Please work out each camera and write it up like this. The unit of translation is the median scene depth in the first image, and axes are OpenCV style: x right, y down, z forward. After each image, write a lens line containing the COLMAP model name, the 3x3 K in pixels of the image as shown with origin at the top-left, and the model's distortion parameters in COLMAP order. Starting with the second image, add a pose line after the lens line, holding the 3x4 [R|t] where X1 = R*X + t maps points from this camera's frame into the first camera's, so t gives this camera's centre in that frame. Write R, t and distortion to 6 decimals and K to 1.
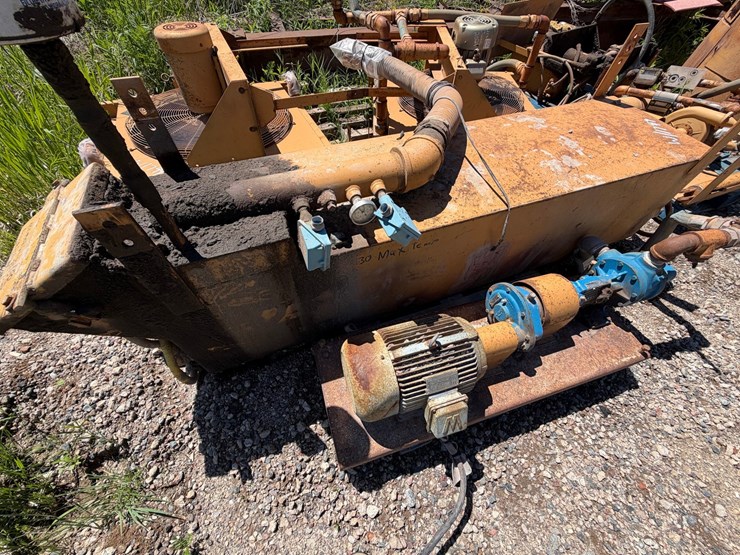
lens RADIAL K [[293.5, 0, 366.9], [0, 293.5, 276.0], [0, 0, 1]] dist [0.001838, 0.000085]
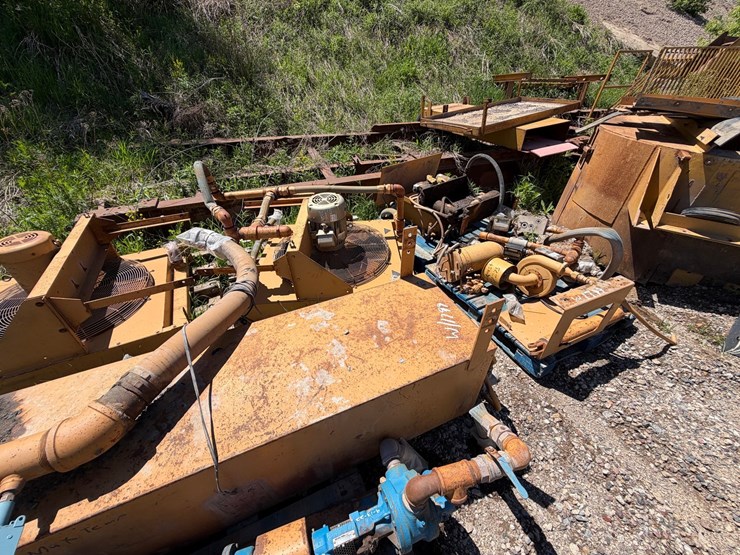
lens RADIAL K [[293.5, 0, 368.1], [0, 293.5, 275.7], [0, 0, 1]] dist [0.001838, 0.000085]
pose [[0.997938, -0.063011, 0.012233, 0.831014], [0.063939, 0.959108, -0.275723, -0.430484], [0.005641, 0.275936, 0.961159, -0.011271]]
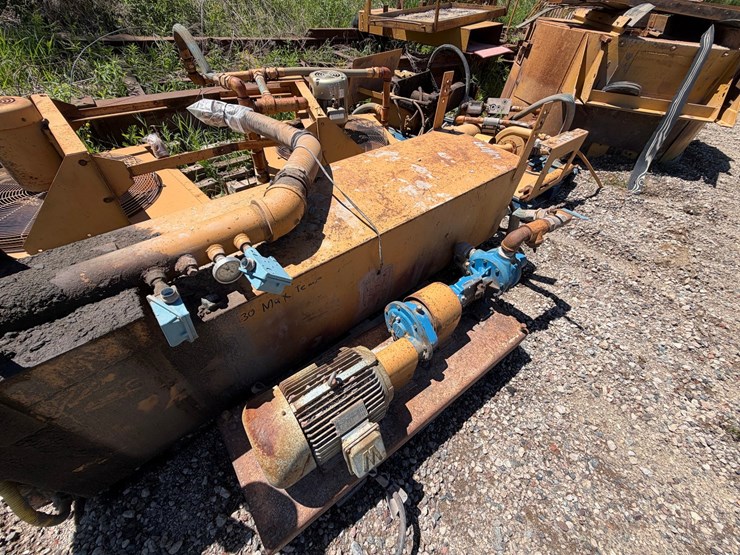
lens RADIAL K [[293.5, 0, 365.9], [0, 293.5, 276.7], [0, 0, 1]] dist [0.001838, 0.000085]
pose [[0.946160, -0.221352, 0.236187, 0.126191], [0.245513, 0.966254, -0.077958, -0.006094], [-0.210960, 0.131748, 0.968575, -0.020864]]
